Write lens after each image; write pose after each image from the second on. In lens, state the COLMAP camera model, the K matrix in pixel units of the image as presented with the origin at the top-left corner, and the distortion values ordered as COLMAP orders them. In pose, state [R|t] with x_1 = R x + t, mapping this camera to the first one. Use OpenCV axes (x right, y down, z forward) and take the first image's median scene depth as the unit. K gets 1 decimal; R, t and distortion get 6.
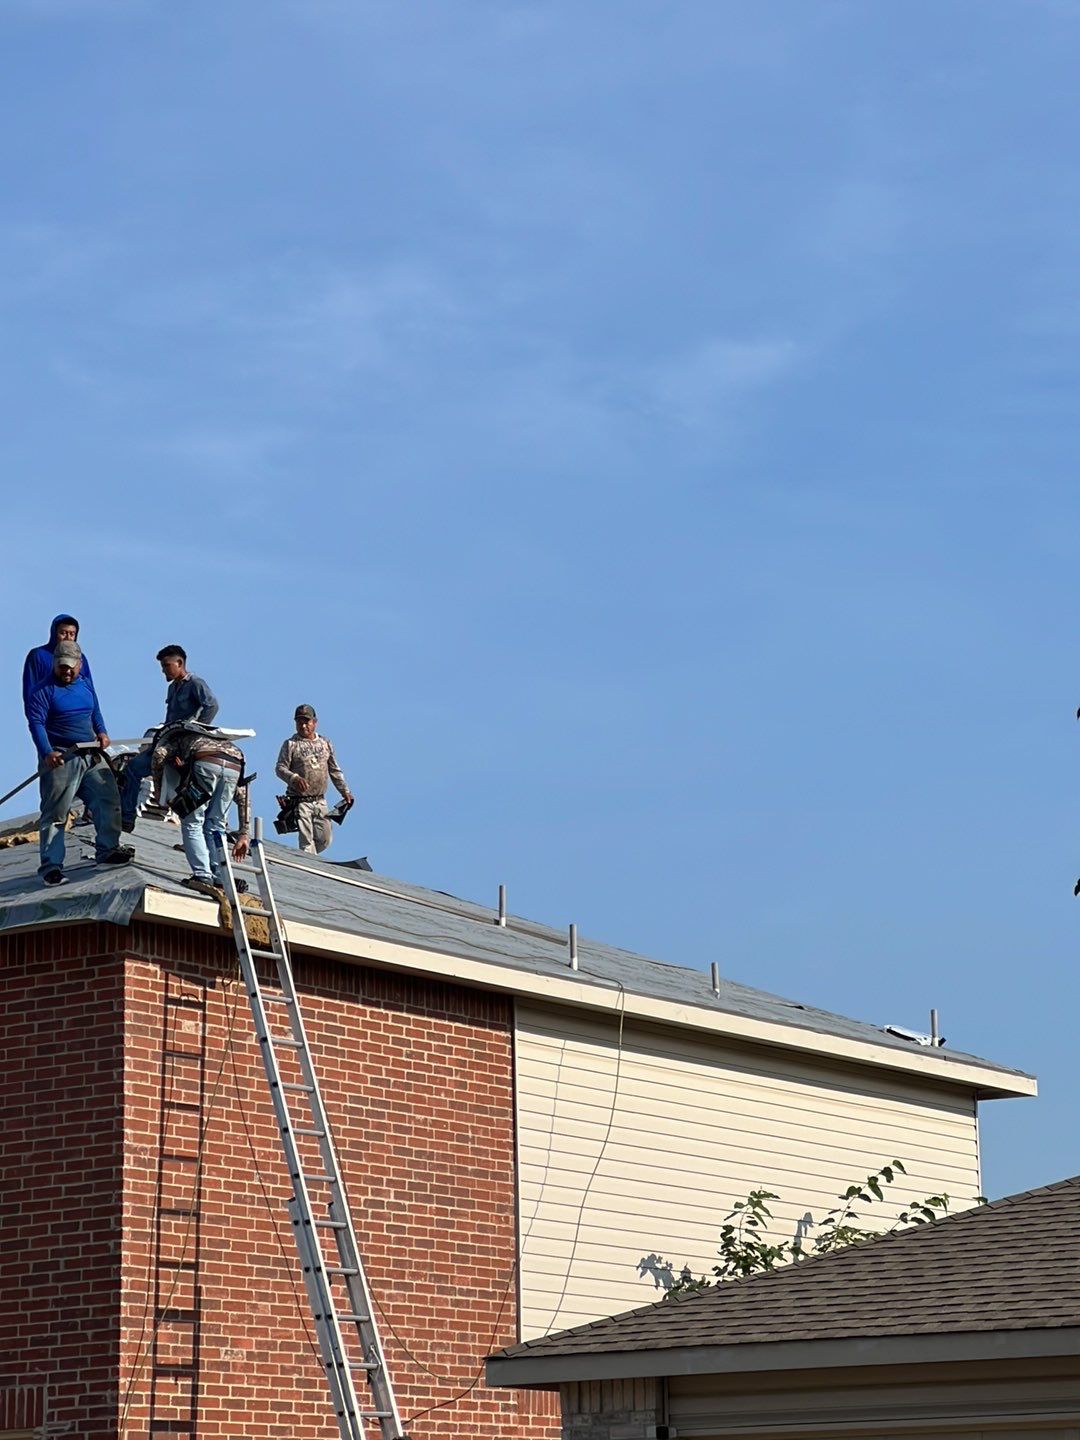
lens RADIAL K [[4229.1, 0, 540.0], [0, 4229.1, 689.0], [0, 0, 1]] dist [0.151638, 3.036947]
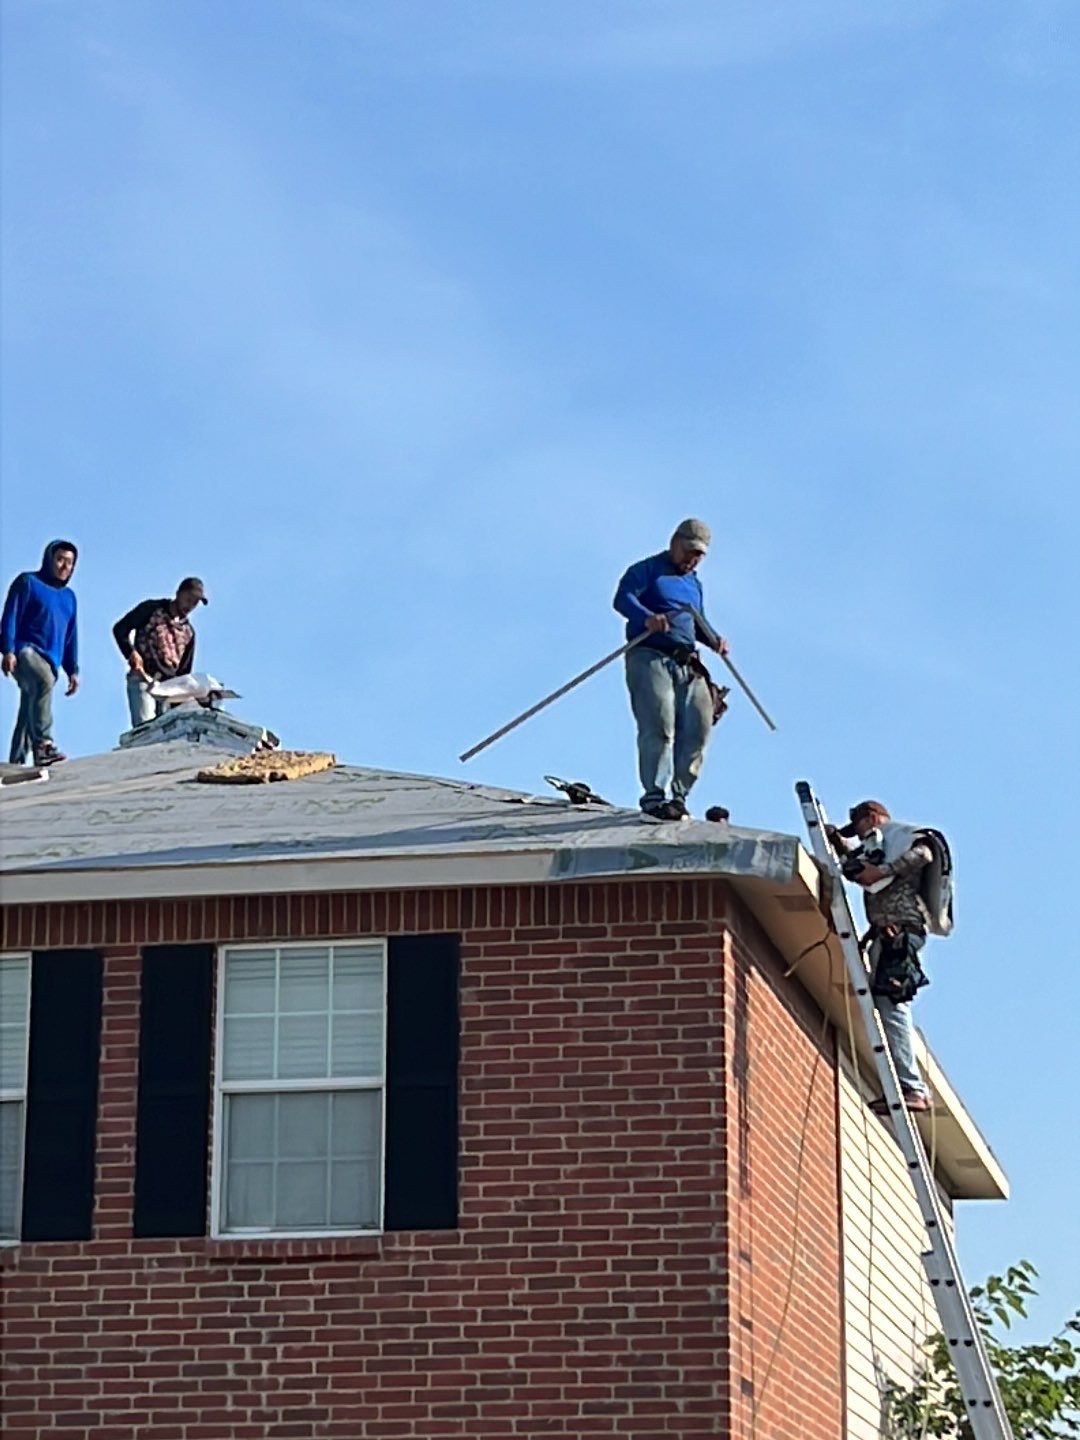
lens RADIAL K [[4209.4, 0, 540.0], [0, 4209.4, 720.0], [0, 0, 1]] dist [0.217443, -0.286200]
pose [[0.919831, 0.116391, 0.374652, -0.427128], [-0.106074, 0.993193, -0.048120, 0.066294], [-0.377703, 0.004522, 0.925916, 0.289961]]
